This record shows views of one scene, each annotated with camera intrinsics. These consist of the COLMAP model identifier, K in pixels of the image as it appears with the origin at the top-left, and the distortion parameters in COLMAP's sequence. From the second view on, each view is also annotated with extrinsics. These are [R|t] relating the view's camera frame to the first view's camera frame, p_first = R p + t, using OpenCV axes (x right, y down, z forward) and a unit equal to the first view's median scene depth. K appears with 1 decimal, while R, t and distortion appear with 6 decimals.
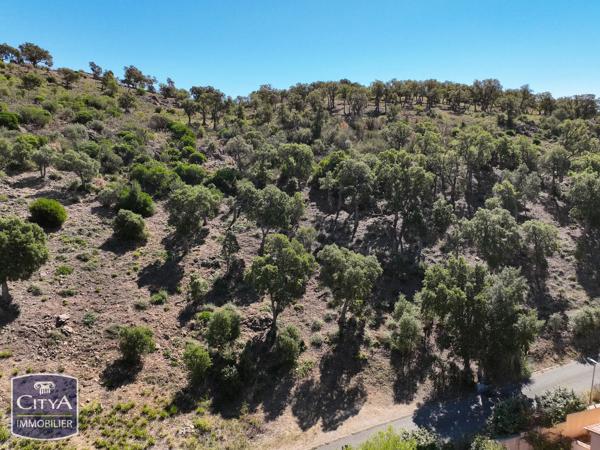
lens RADIAL K [[420.6, 0, 299.5], [0, 420.6, 225.9], [0, 0, 1]] dist [0.006865, 0.003659]
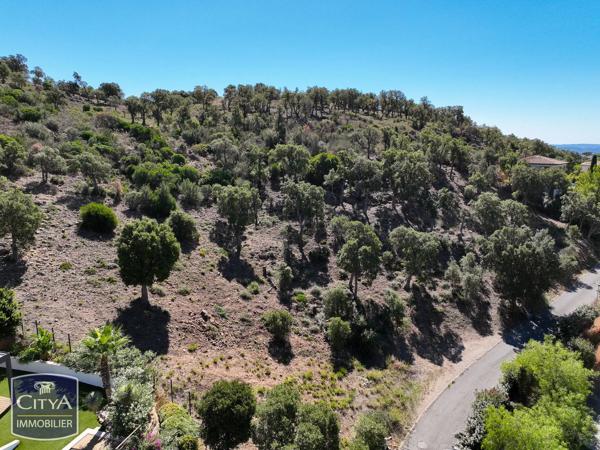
lens RADIAL K [[420.6, 0, 299.7], [0, 420.6, 225.6], [0, 0, 1]] dist [0.006865, 0.003659]
pose [[0.933446, -0.069061, 0.352008, -0.579082], [0.069708, 0.997508, 0.010855, 0.007761], [-0.351880, 0.014405, 0.935934, -0.046767]]
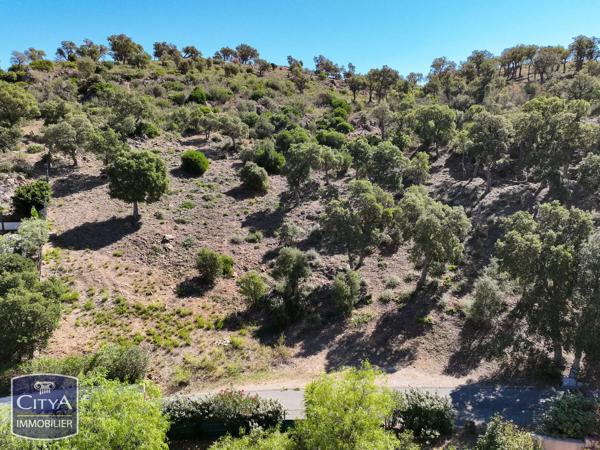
lens RADIAL K [[420.6, 0, 300.1], [0, 420.6, 223.1], [0, 0, 1]] dist [0.006865, 0.003659]
pose [[0.886691, 0.089061, -0.453705, 0.245019], [-0.092936, 0.995576, 0.013802, 0.107225], [0.452927, 0.029927, 0.891045, 0.100595]]
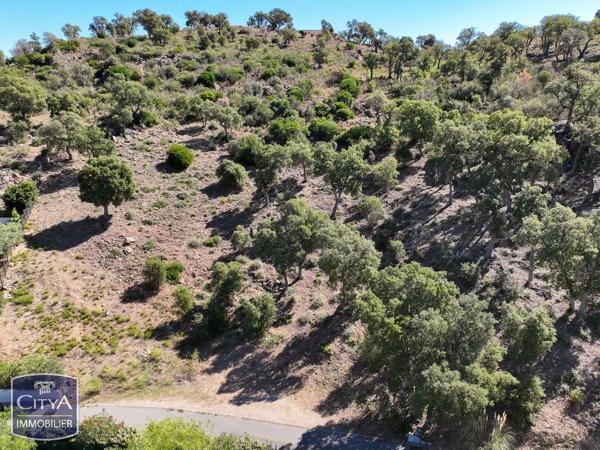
lens RADIAL K [[420.6, 0, 300.9], [0, 420.6, 223.1], [0, 0, 1]] dist [0.006865, 0.003659]
pose [[0.810621, 0.173299, -0.559339, 0.466808], [-0.118039, 0.983955, 0.133788, -0.052774], [0.573550, -0.042428, 0.818071, 0.216977]]
